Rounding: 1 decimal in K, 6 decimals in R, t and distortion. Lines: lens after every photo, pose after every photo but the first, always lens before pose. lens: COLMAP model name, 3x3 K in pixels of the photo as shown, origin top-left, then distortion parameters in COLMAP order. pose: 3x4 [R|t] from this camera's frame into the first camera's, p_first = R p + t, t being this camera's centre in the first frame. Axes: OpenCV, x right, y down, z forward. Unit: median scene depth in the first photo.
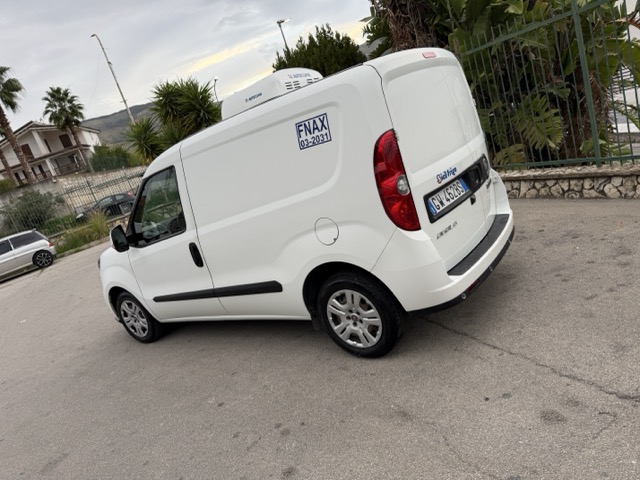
lens RADIAL K [[463.3, 0, 320.0], [0, 463.3, 240.0], [0, 0, 1]] dist [-0.001341, -0.004358]
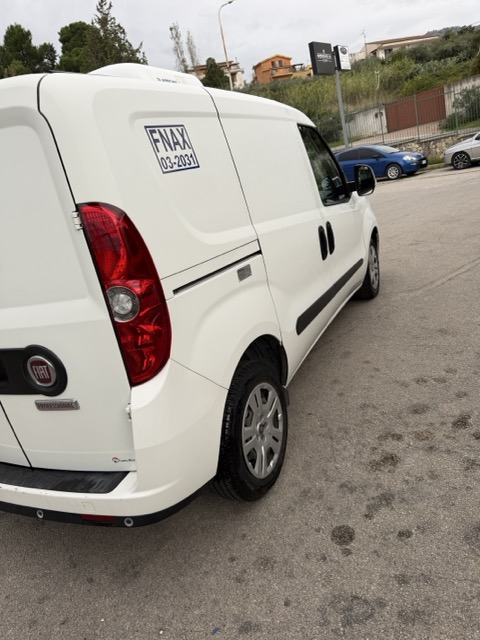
lens RADIAL K [[457.8, 0, 237.8], [0, 457.8, 318.8], [0, 0, 1]] dist [0.045923, -0.078058]
pose [[0.212366, 0.535893, -0.817141, 0.820312], [-0.082704, 0.843071, 0.531405, -0.509089], [0.973684, -0.045271, 0.223360, 1.201758]]
